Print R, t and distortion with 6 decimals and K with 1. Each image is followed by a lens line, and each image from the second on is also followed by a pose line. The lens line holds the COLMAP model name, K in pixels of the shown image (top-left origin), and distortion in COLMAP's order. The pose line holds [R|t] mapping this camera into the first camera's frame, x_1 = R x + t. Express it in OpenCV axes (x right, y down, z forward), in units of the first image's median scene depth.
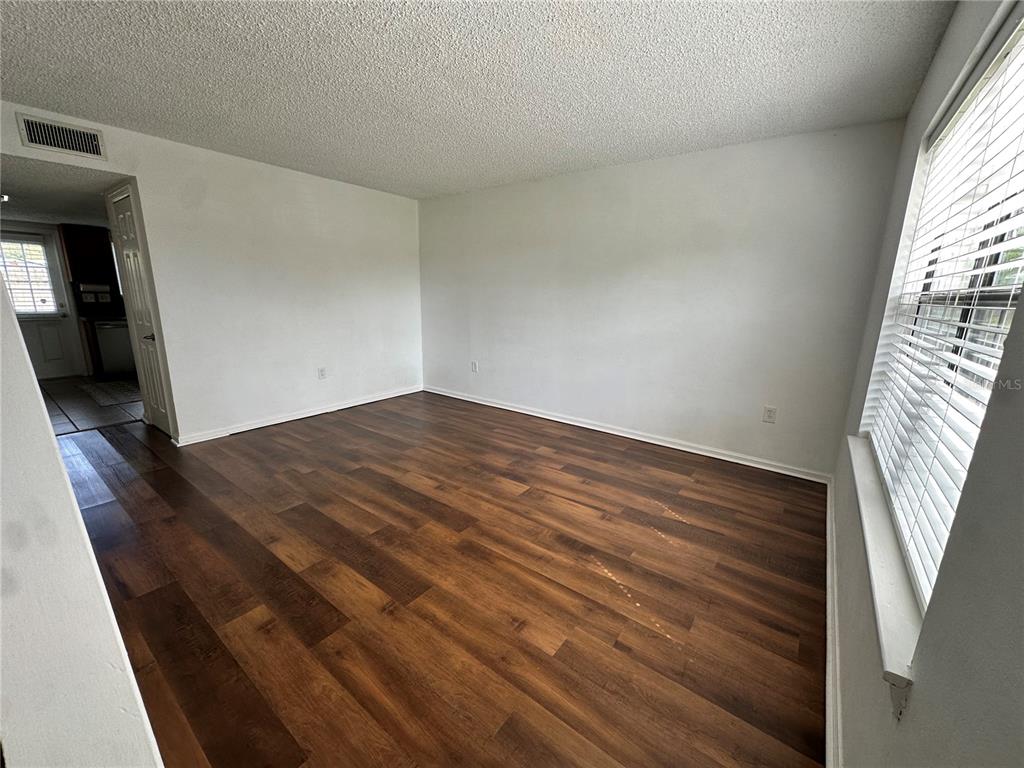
lens RADIAL K [[408.9, 0, 512.9], [0, 408.9, 384.6], [0, 0, 1]] dist [-0.002311, 0.000888]
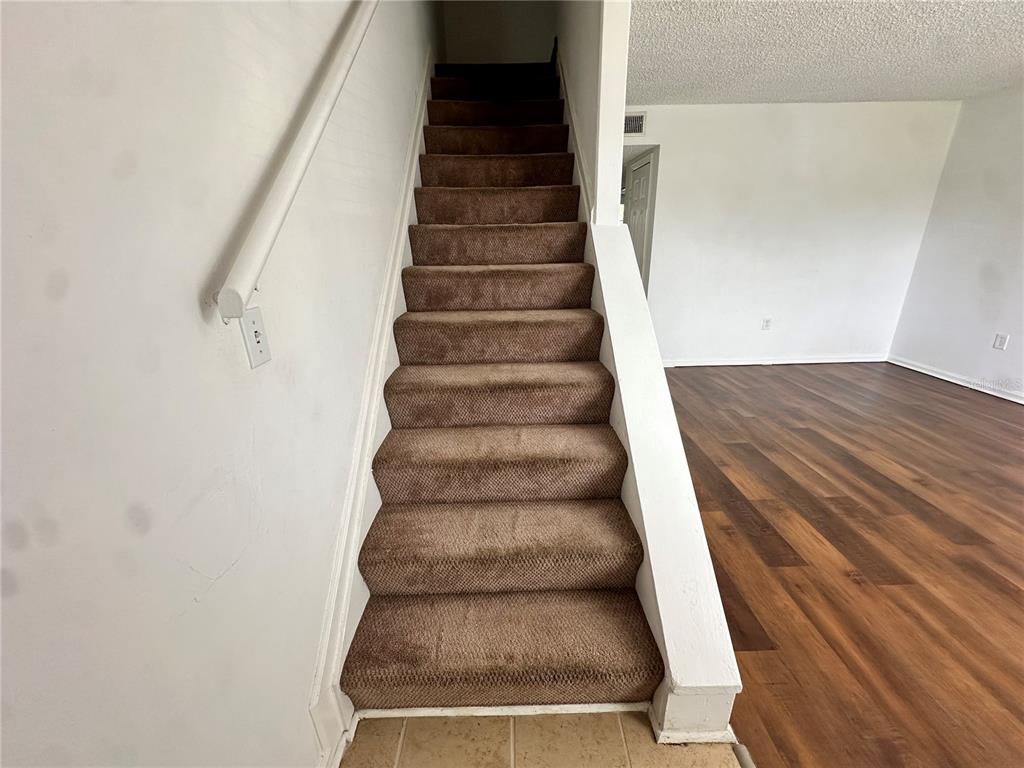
lens RADIAL K [[408.9, 0, 512.9], [0, 408.9, 384.6], [0, 0, 1]] dist [-0.002311, 0.000888]
pose [[0.613634, 0.231936, -0.754757, -0.116463], [-0.141961, 0.972716, 0.183496, 0.033511], [0.776724, -0.005453, 0.629818, -0.138458]]
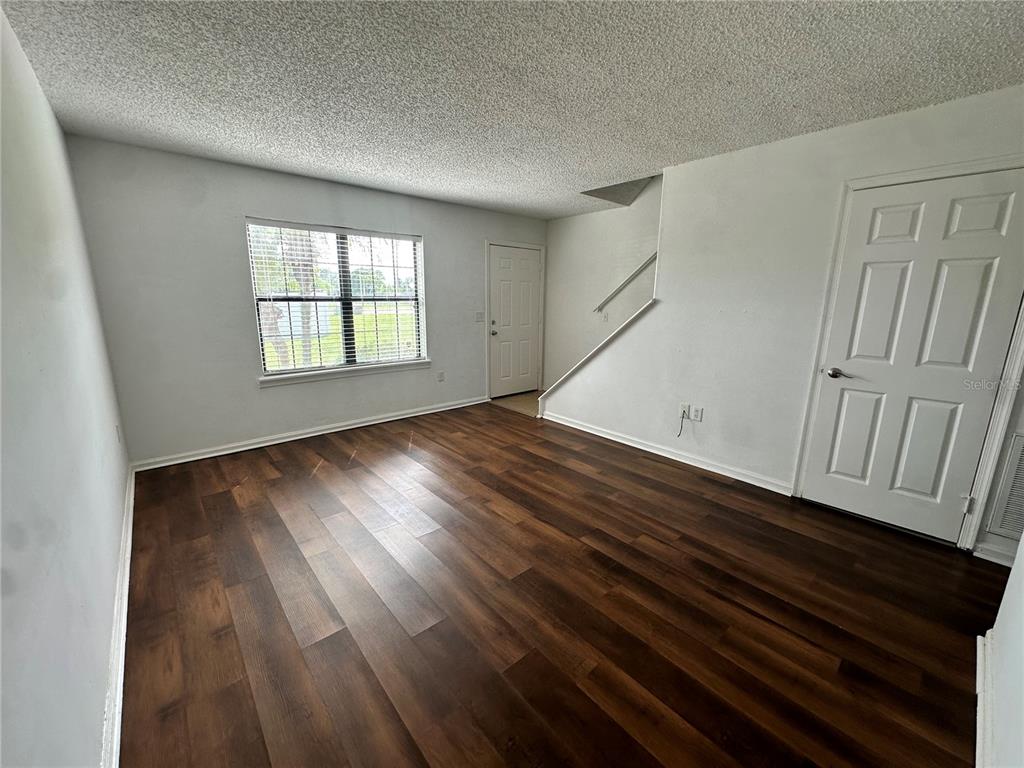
lens RADIAL K [[408.9, 0, 512.9], [0, 408.9, 384.6], [0, 0, 1]] dist [-0.002311, 0.000888]
pose [[-0.978777, -0.070743, 0.192328, -0.441456], [0.017218, 0.906818, 0.421171, -0.451474], [-0.204201, 0.415544, -0.886355, 1.863910]]
